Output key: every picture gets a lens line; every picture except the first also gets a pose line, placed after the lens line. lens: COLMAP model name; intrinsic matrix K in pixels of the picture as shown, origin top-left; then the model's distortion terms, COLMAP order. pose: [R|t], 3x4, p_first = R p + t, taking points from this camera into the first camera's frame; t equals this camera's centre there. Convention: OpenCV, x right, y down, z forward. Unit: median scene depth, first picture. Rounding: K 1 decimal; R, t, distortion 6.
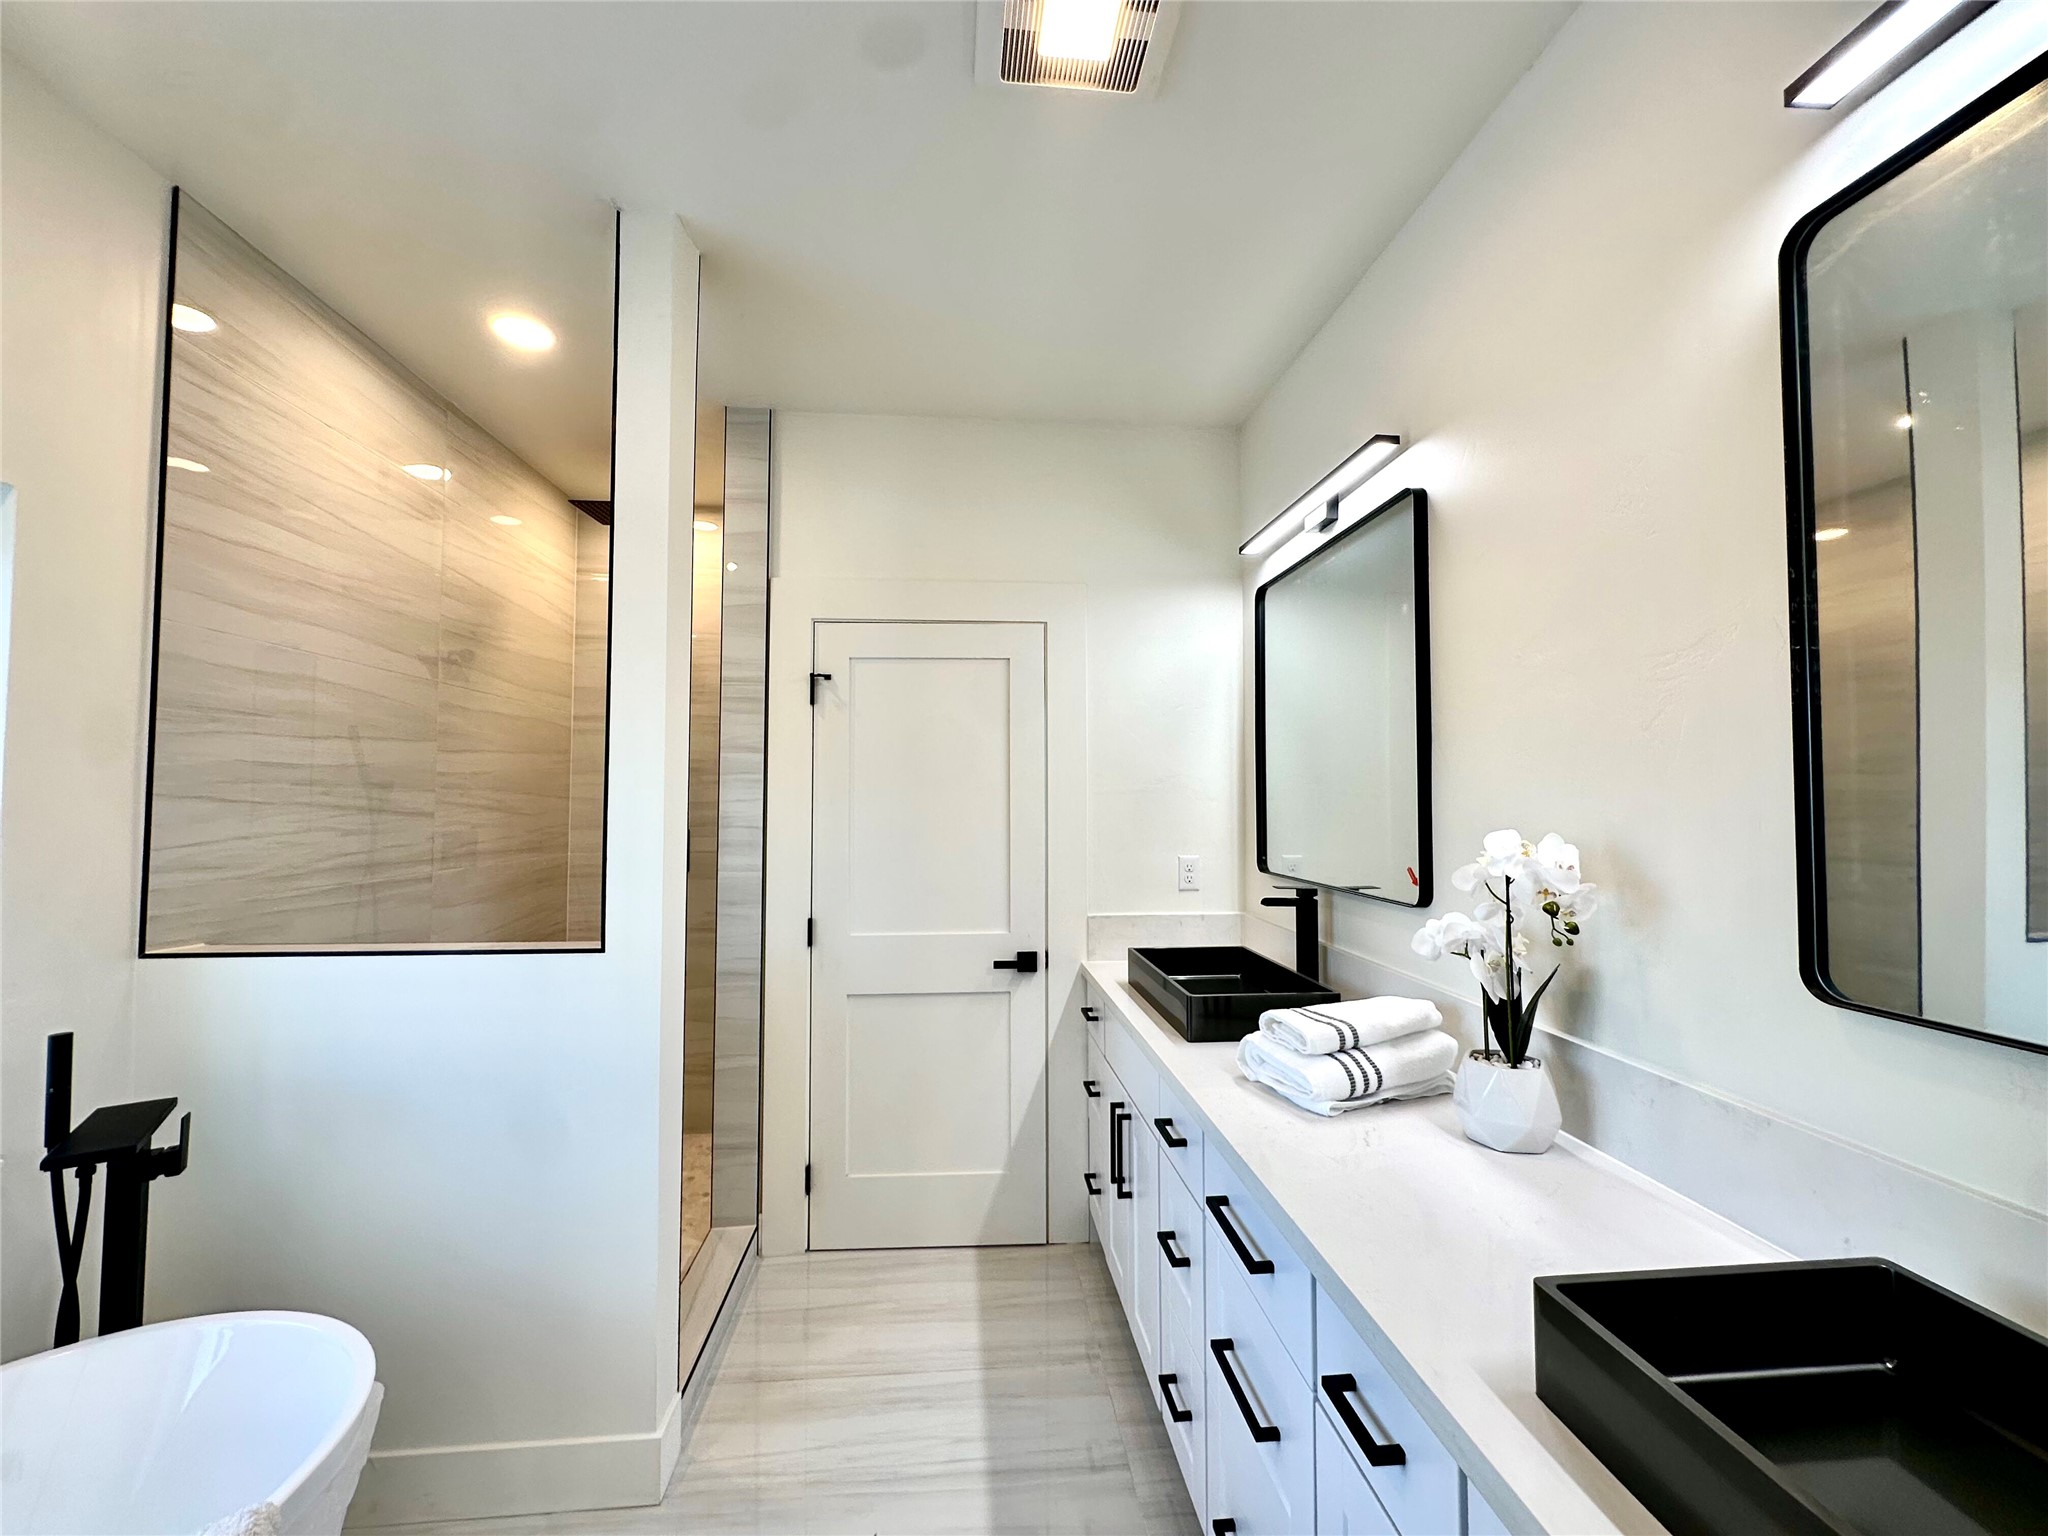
lens RADIAL K [[816.3, 0, 1032.6], [0, 816.3, 774.4], [0, 0, 1]] dist [-0.003078, -0.000028]
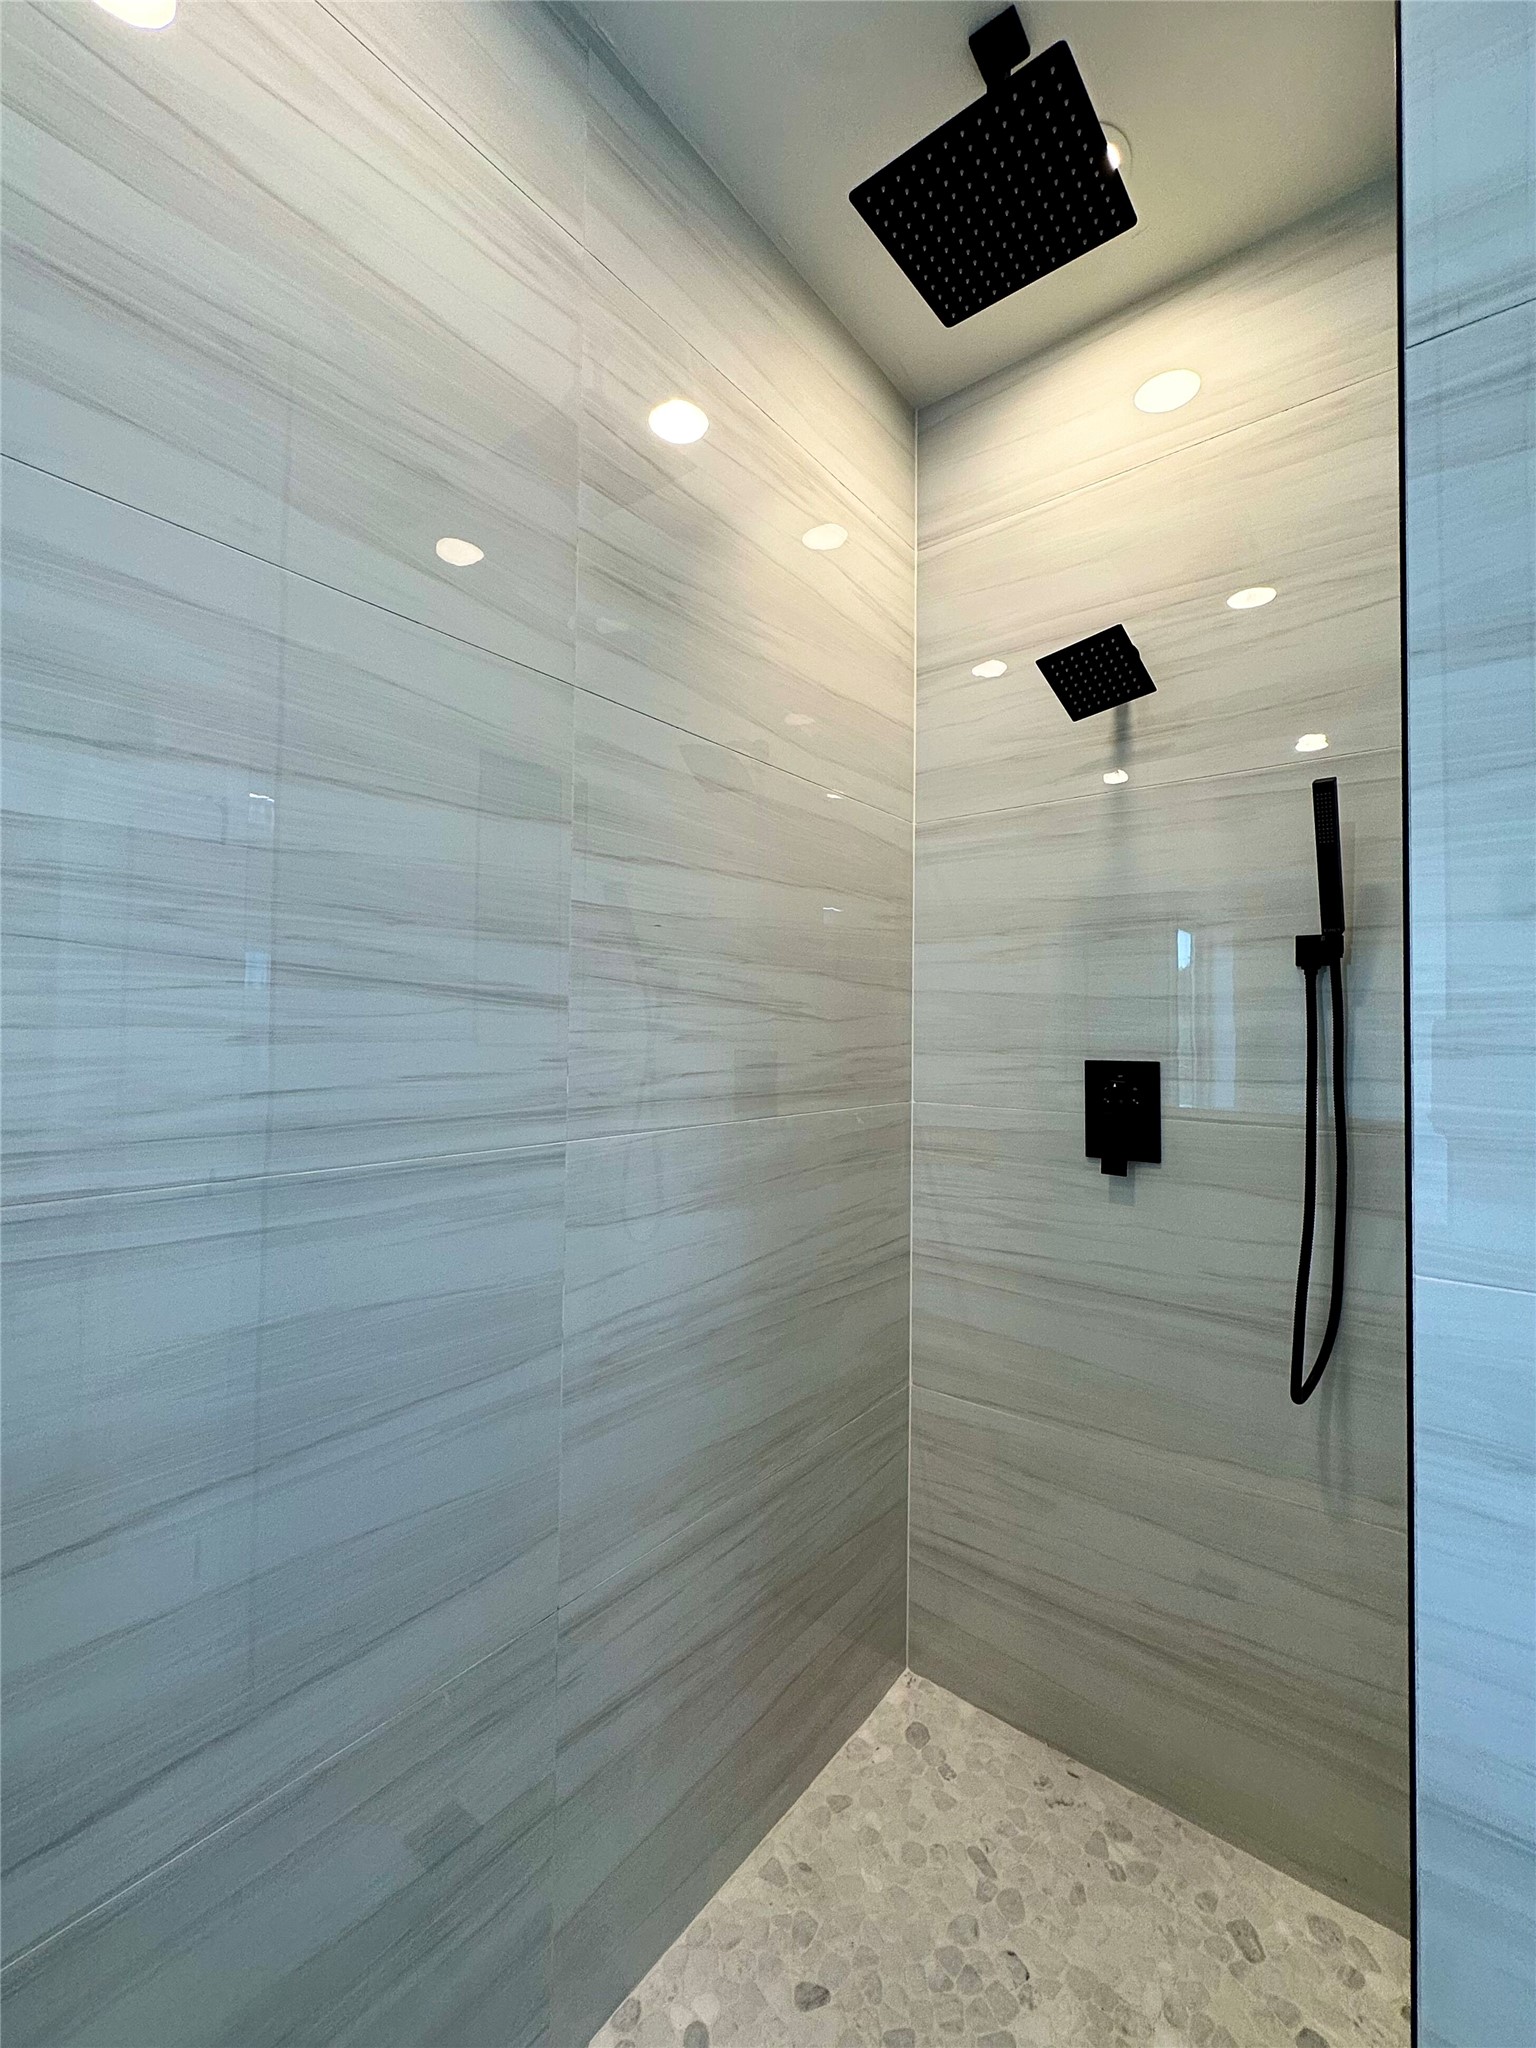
lens RADIAL K [[816.3, 0, 783.5], [0, 816.3, 1029.6], [0, 0, 1]] dist [-0.003078, -0.000028]
pose [[0.718418, -0.006737, -0.695579, -0.358191], [0.019776, 0.999747, 0.010742, 0.059218], [0.695331, -0.021473, 0.718369, 0.760943]]
